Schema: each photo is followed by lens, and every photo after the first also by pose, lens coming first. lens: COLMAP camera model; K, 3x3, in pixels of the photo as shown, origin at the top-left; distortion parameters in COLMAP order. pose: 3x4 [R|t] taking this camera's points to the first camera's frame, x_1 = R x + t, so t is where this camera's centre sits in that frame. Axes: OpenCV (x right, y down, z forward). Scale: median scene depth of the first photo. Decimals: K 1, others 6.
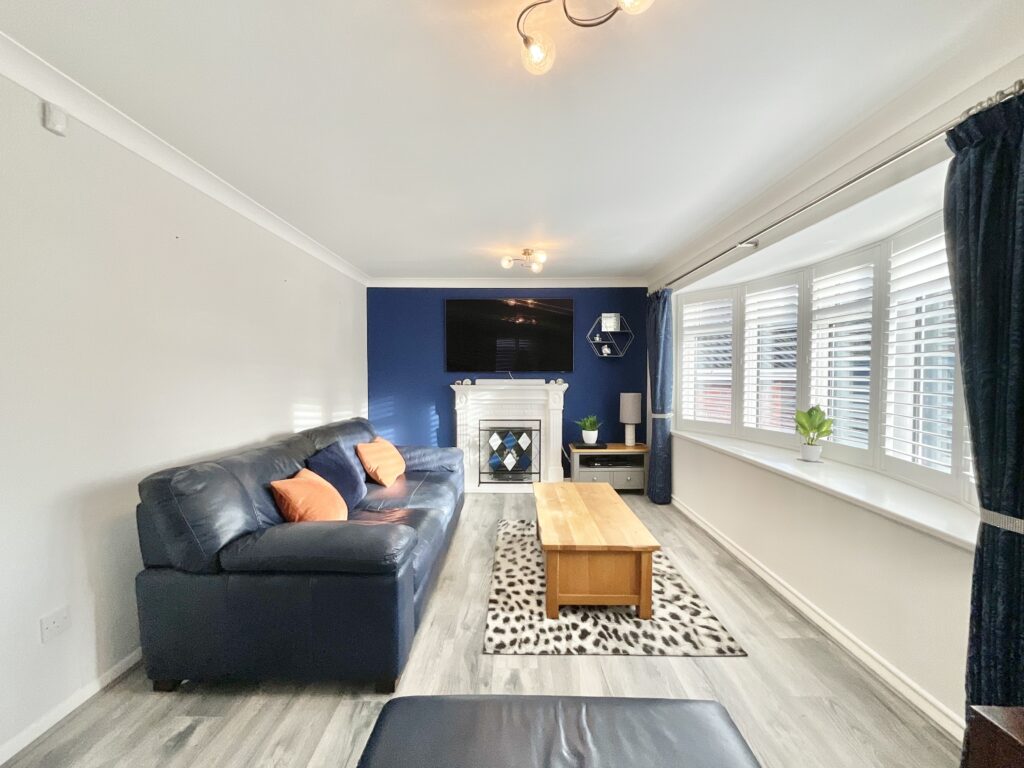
lens RADIAL K [[414.0, 0, 512.5], [0, 414.0, 383.4], [0, 0, 1]] dist [-0.004202, 0.000708]
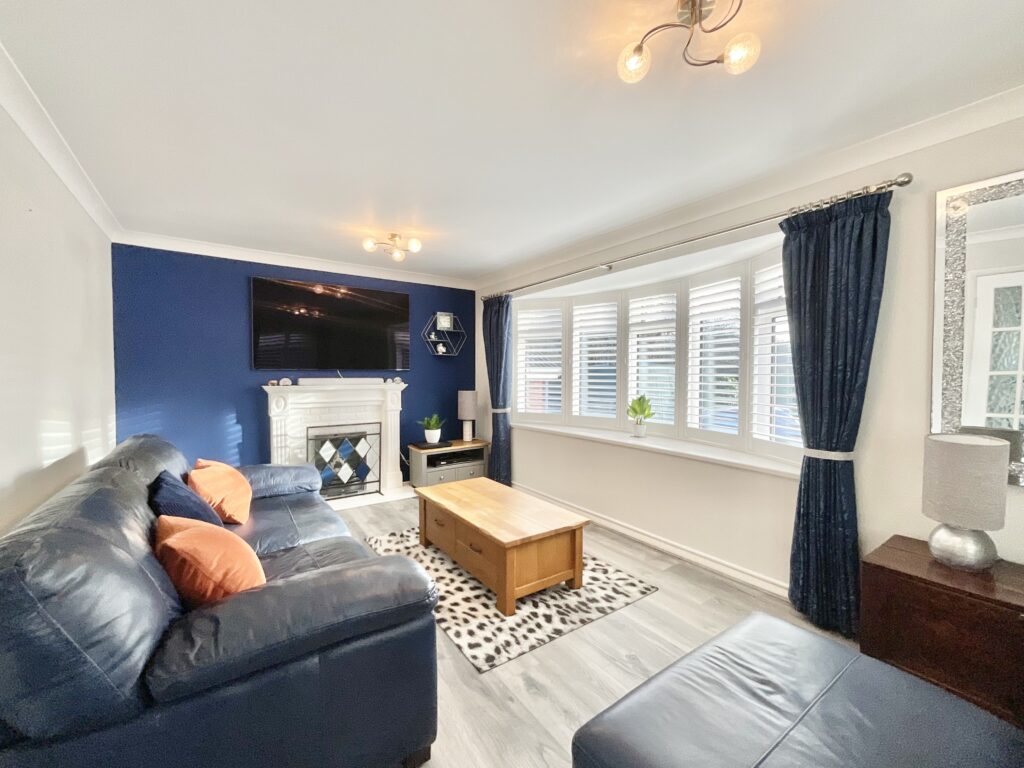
lens RADIAL K [[414.0, 0, 509.5], [0, 414.0, 383.9], [0, 0, 1]] dist [-0.004202, 0.000708]
pose [[0.818151, -0.013990, 0.574833, -0.356244], [0.014324, 0.999890, 0.003948, 0.005854], [-0.574824, 0.005004, 0.818262, 0.139425]]
